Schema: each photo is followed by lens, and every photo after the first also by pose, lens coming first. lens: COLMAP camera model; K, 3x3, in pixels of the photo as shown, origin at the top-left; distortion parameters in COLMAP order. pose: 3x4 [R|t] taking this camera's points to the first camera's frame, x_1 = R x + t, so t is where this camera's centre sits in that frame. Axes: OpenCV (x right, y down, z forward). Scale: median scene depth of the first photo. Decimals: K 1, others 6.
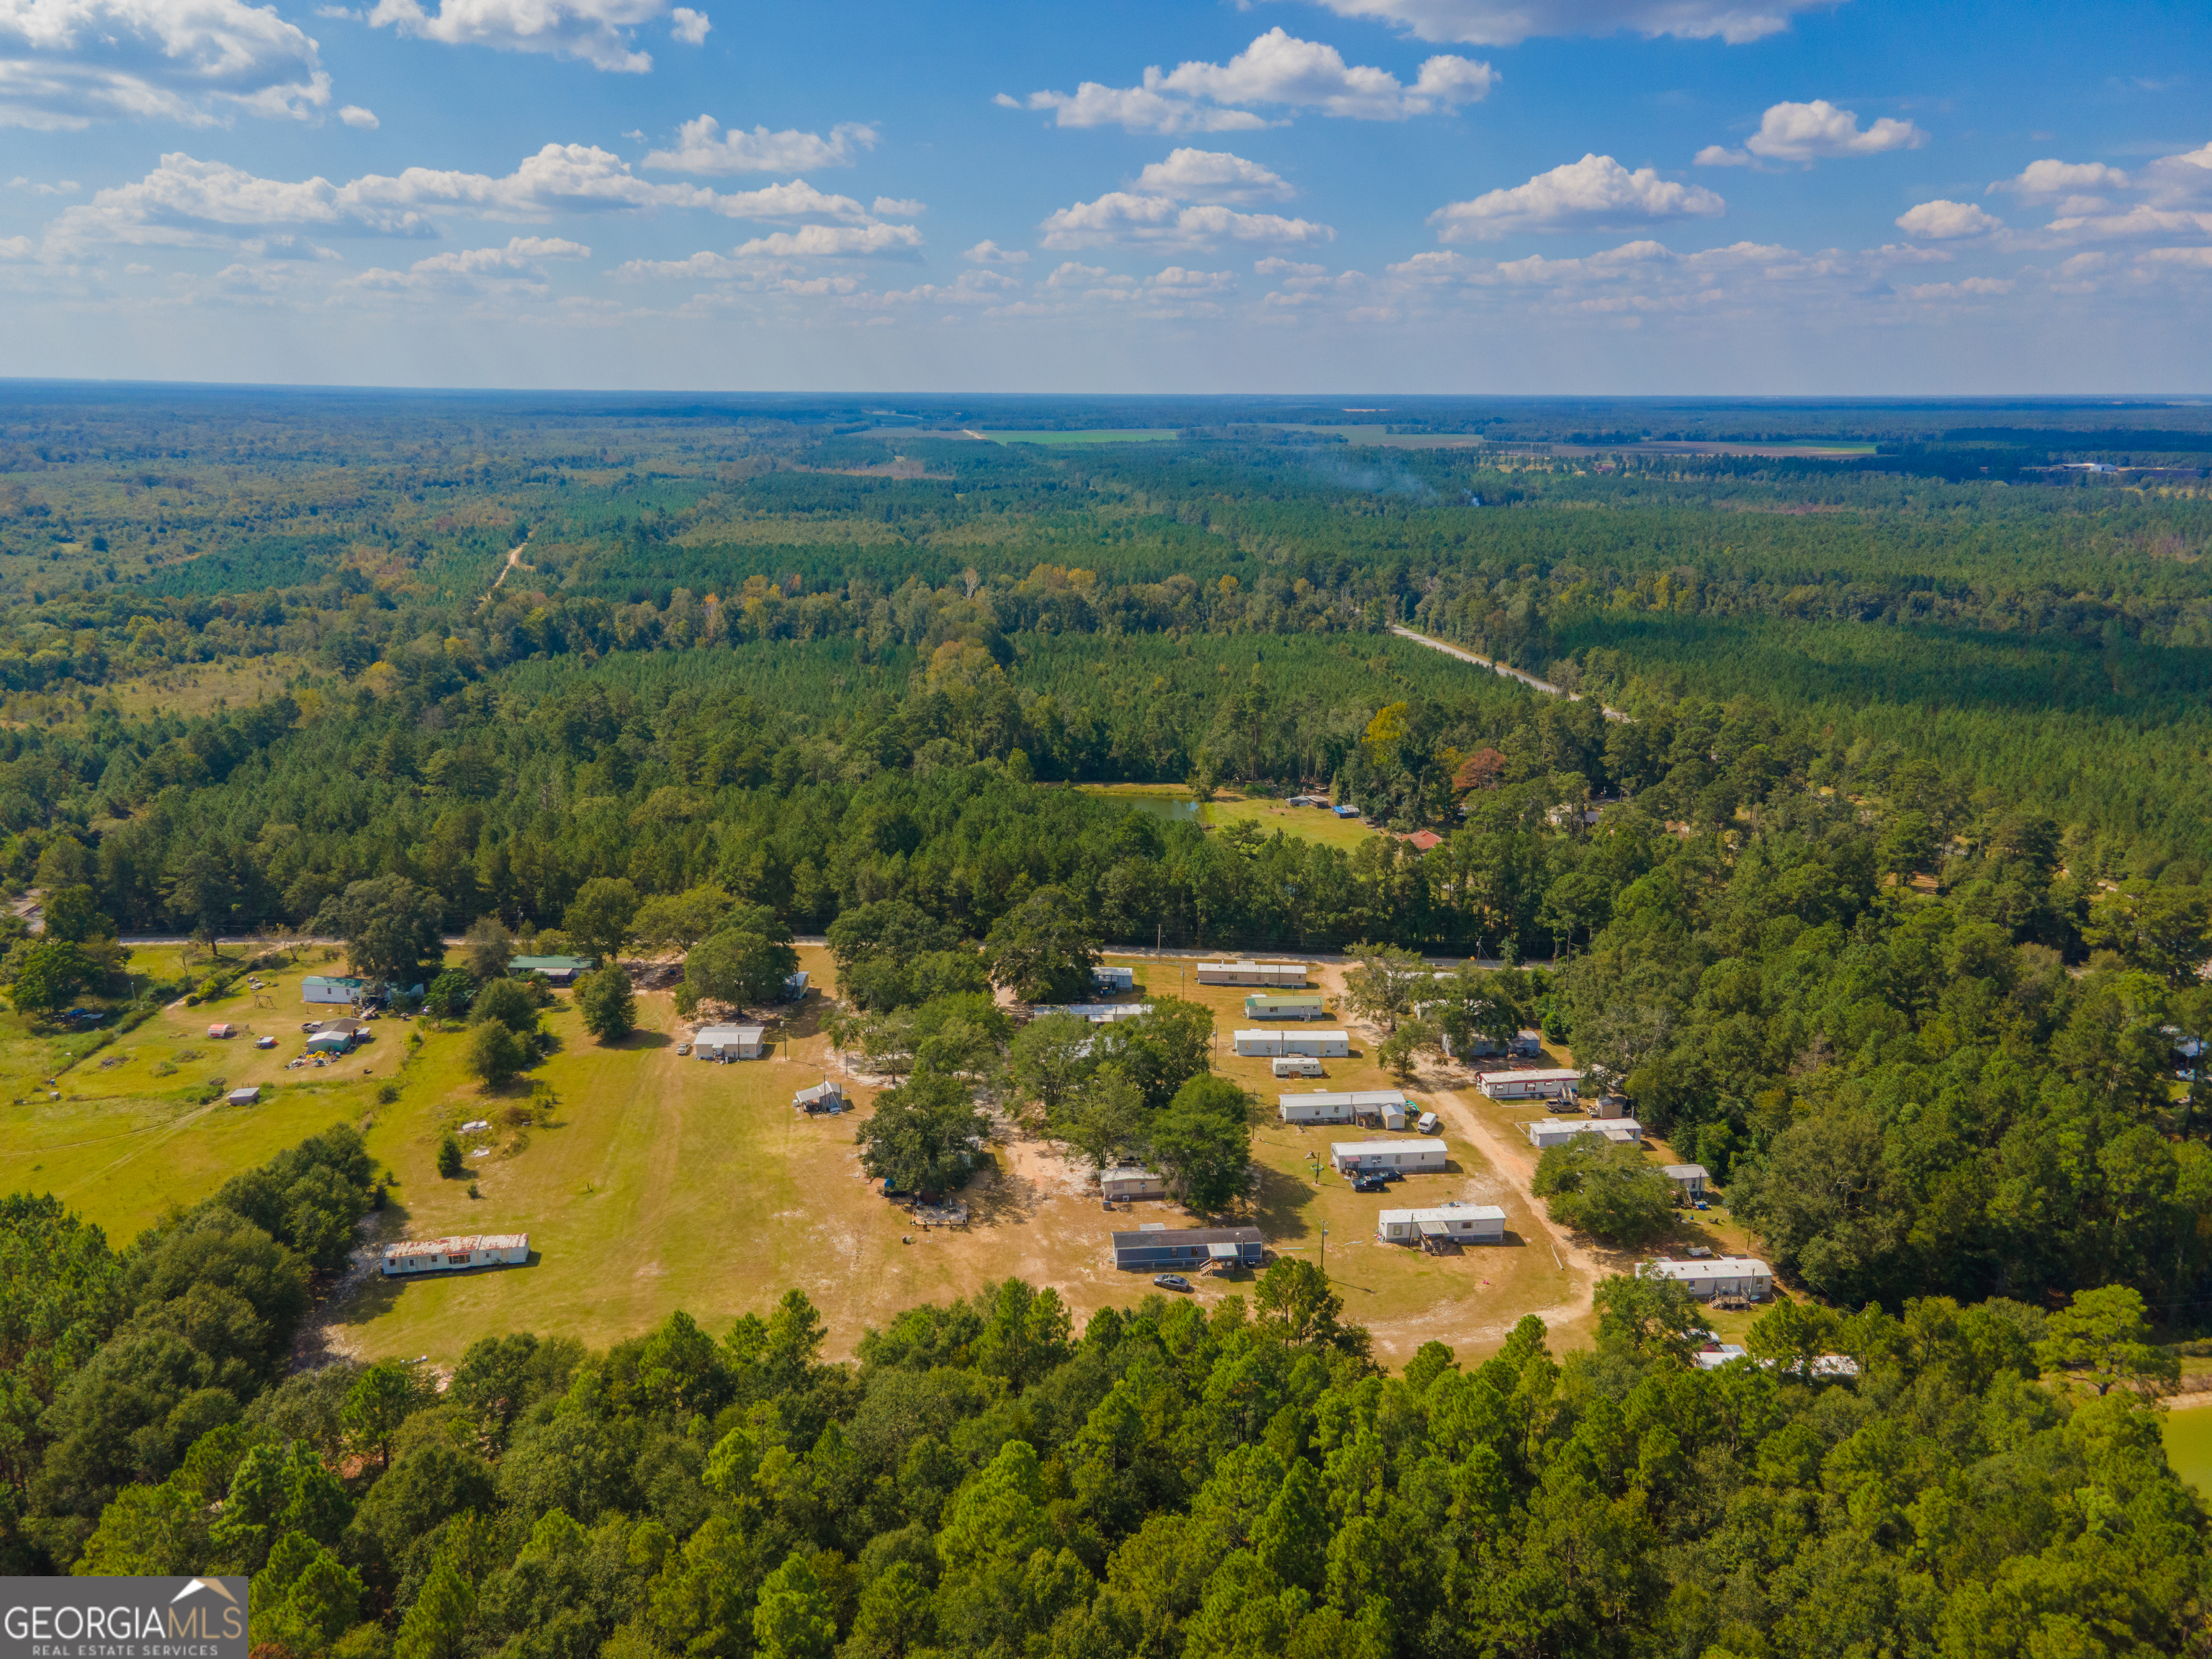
lens RADIAL K [[1593.3, 0, 1096.7], [0, 1593.3, 830.9], [0, 0, 1]] dist [0.036357, 0.010590]
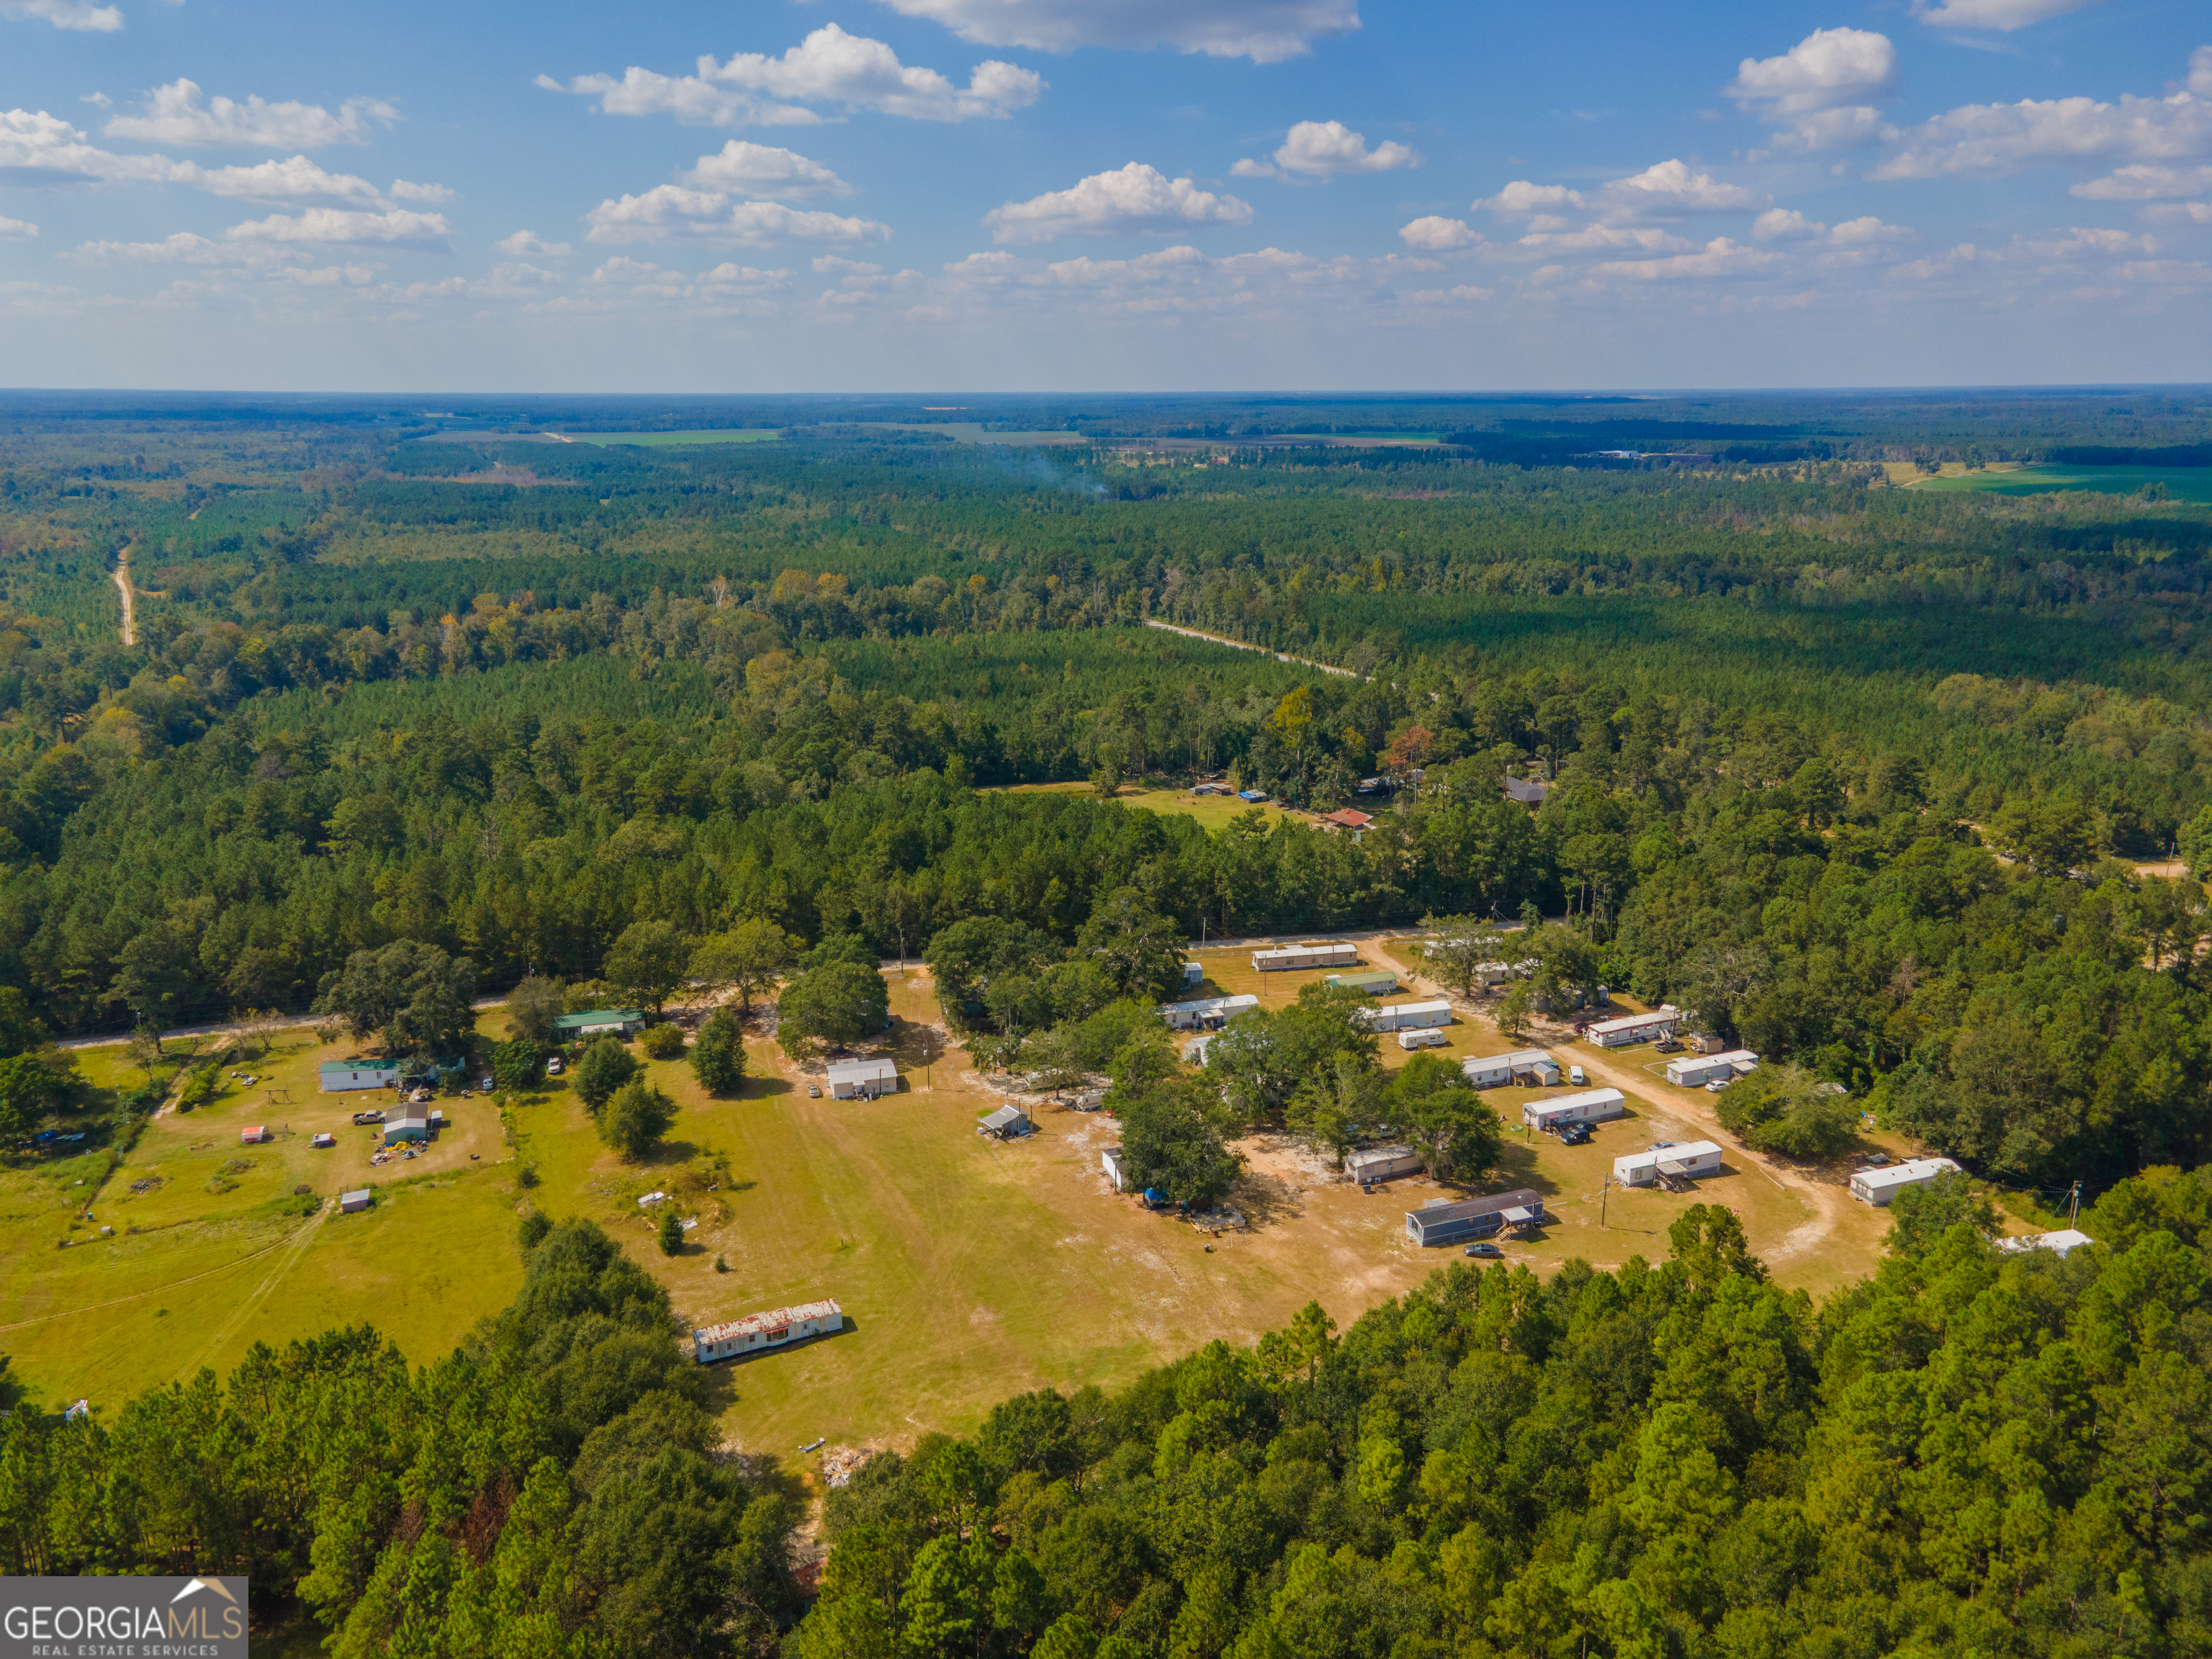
lens RADIAL K [[1593.3, 0, 1097.9], [0, 1593.3, 834.0], [0, 0, 1]] dist [0.036357, 0.010590]
pose [[0.965257, -0.078455, 0.249247, -0.127767], [0.077764, 0.996892, 0.012634, -0.005728], [-0.249463, 0.007187, 0.968358, 0.016913]]
